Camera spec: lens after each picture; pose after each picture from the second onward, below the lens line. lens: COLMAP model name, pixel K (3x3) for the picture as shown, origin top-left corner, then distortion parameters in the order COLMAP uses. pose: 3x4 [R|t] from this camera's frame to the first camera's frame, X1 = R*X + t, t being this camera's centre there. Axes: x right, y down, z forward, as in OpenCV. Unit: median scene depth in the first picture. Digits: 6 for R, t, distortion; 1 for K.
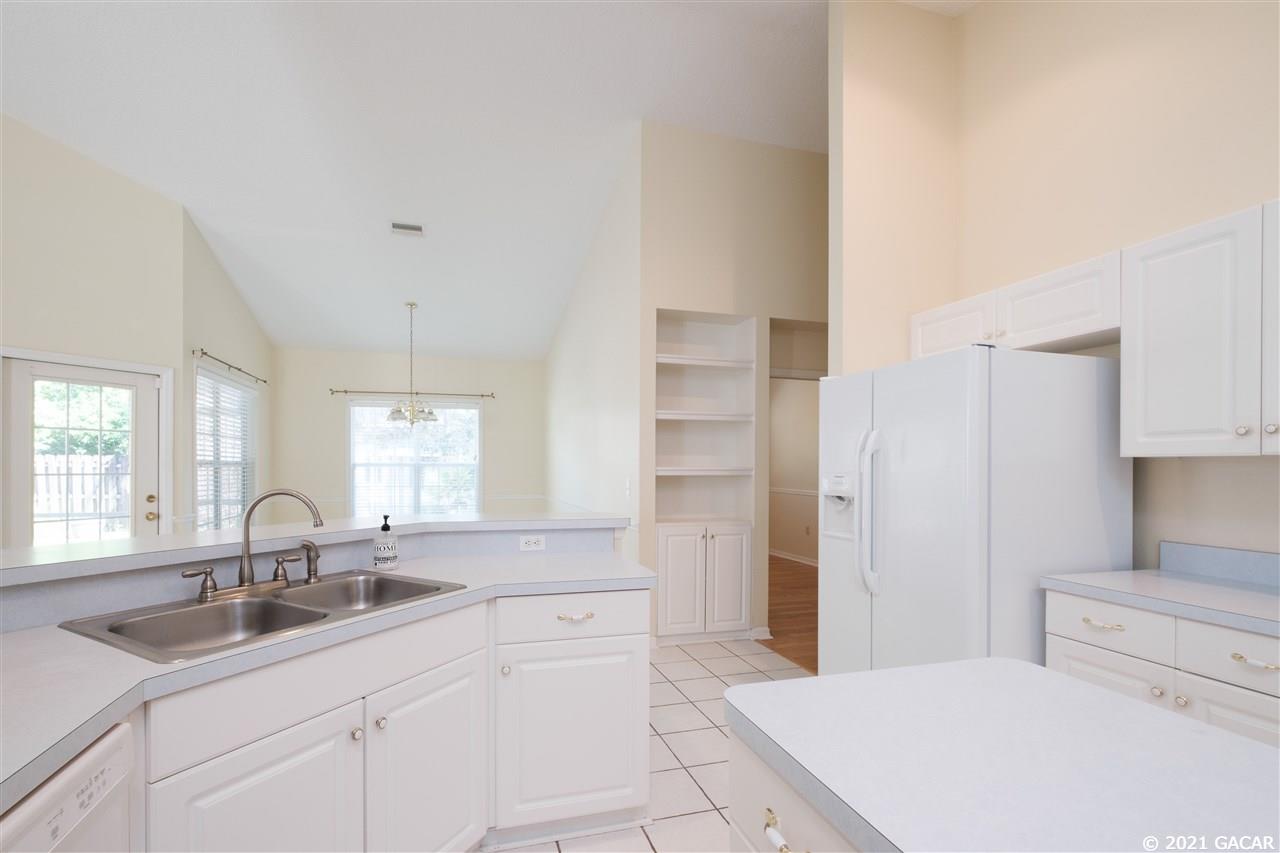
lens RADIAL K [[586.1, 0, 610.9], [0, 586.1, 468.8], [0, 0, 1]] dist [-0.001912, -0.003602]
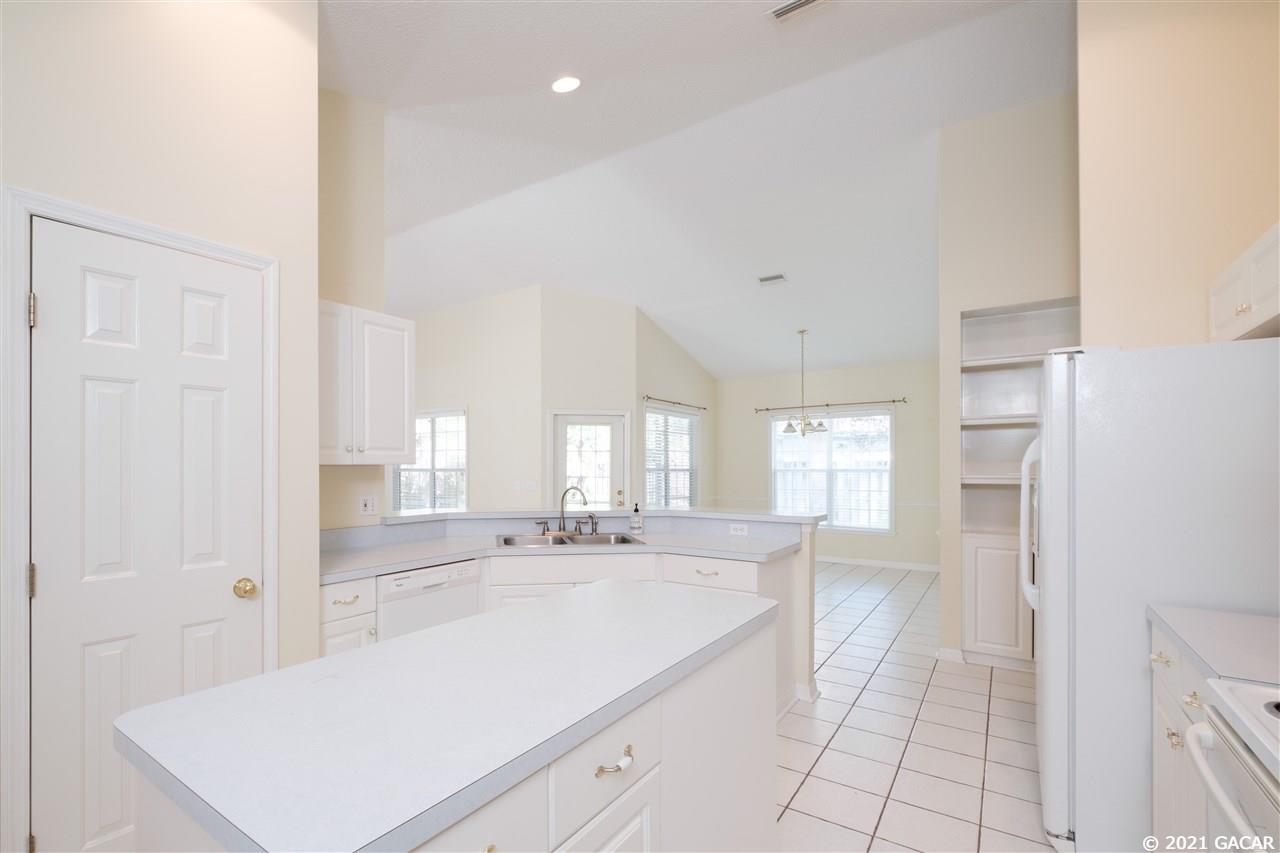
lens RADIAL K [[599.1, 0, 544.0], [0, 599.1, 466.1], [0, 0, 1]] dist [-0.018035, 0.000381]
pose [[0.575190, -0.006484, -0.817994, 0.483292], [-0.001603, 0.999958, -0.009053, -0.007375], [0.818018, 0.006518, 0.575155, -0.130848]]
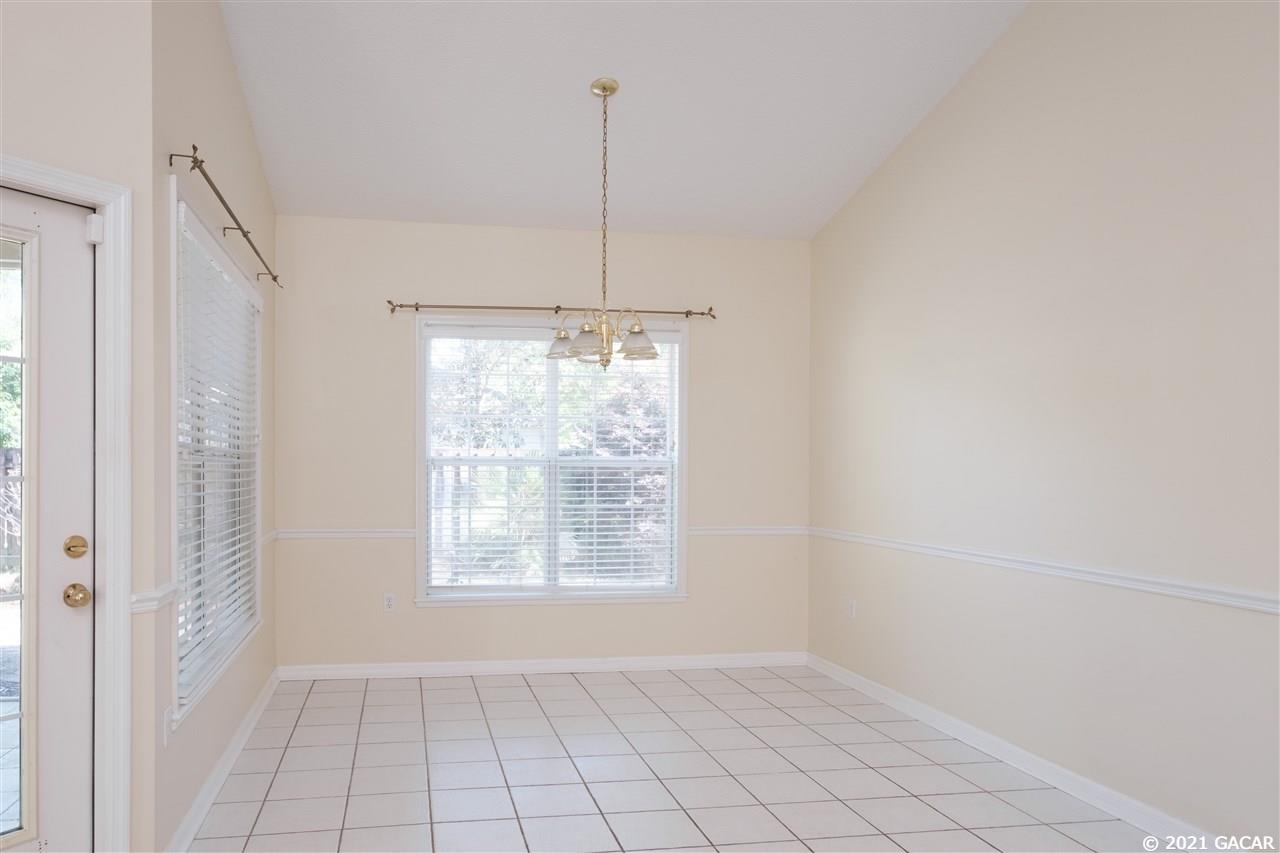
lens RADIAL K [[856.9, 0, 560.1], [0, 856.9, 479.8], [0, 0, 1]] dist [-0.020504, -0.000567]
pose [[0.996933, -0.005253, -0.078078, -0.486400], [0.005813, 0.999959, 0.006946, 0.007743], [0.078038, -0.007378, 0.996923, 0.541966]]
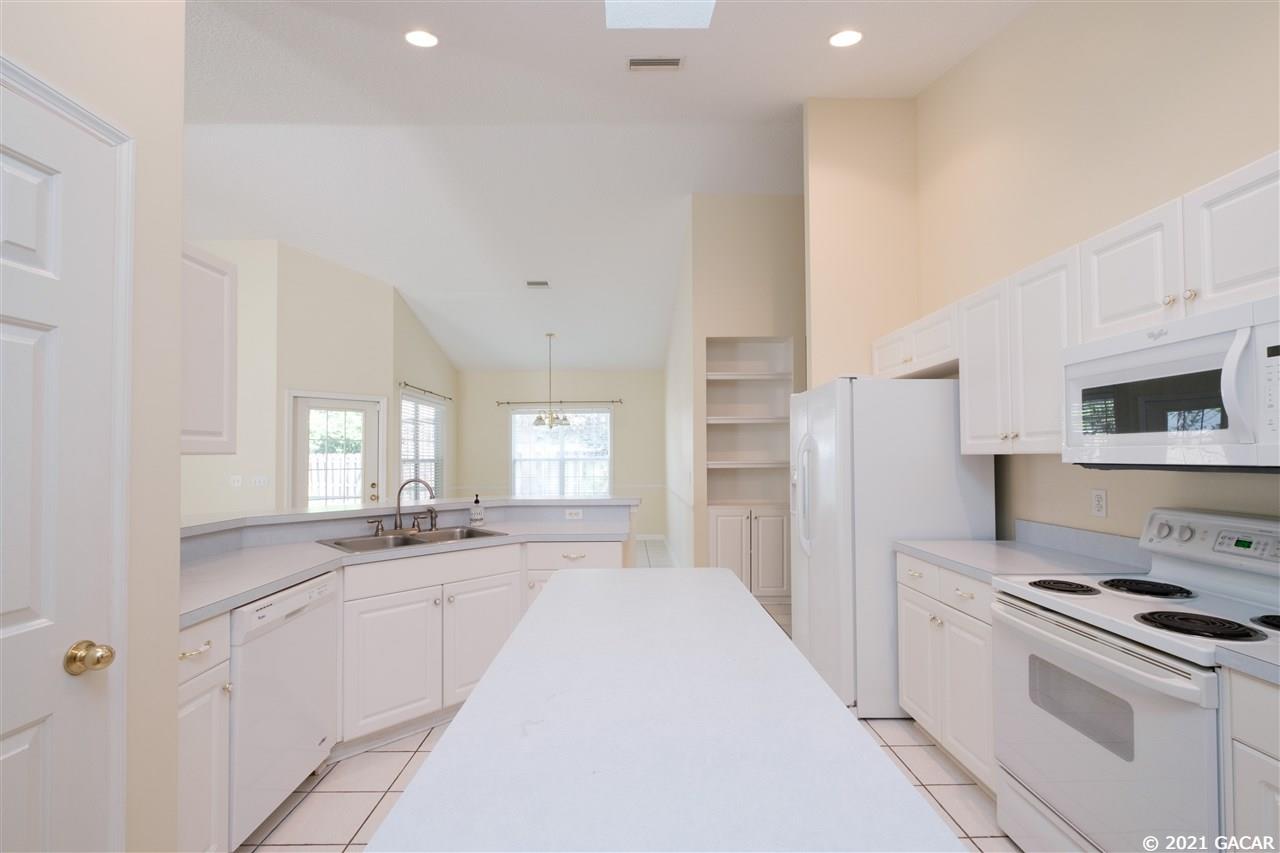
lens RADIAL K [[586.1, 0, 633.5], [0, 586.1, 441.0], [0, 0, 1]] dist [-0.001912, -0.003602]
pose [[0.962034, -0.018261, -0.272319, 0.270357], [0.009653, 0.999412, -0.032916, -0.007075], [0.272759, 0.029038, 0.961644, -0.266163]]
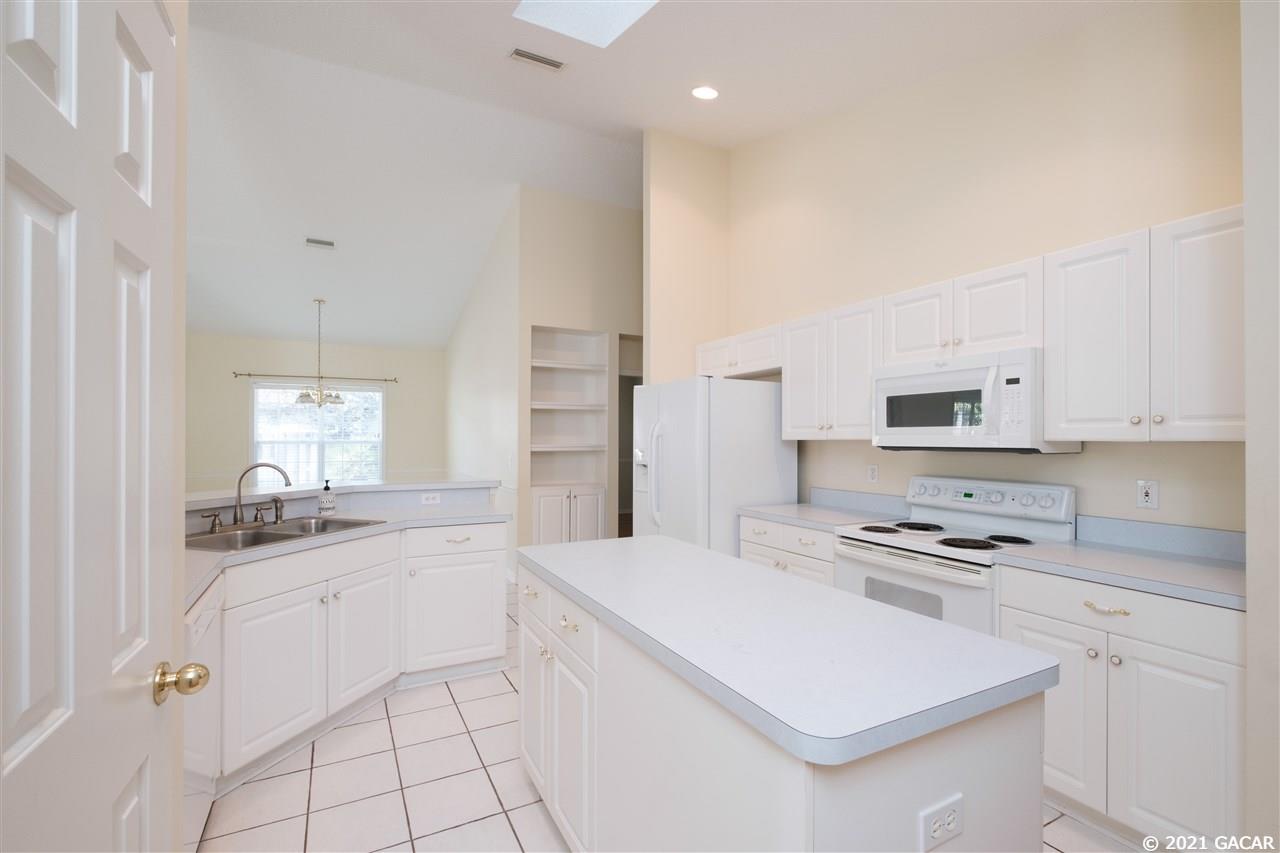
lens RADIAL K [[586.1, 0, 647.3], [0, 586.1, 430.9], [0, 0, 1]] dist [-0.001912, -0.003602]
pose [[0.976991, -0.000232, 0.213278, 0.051325], [0.004608, 0.999789, -0.020021, -0.006481], [-0.213229, 0.020543, 0.976786, -0.340352]]
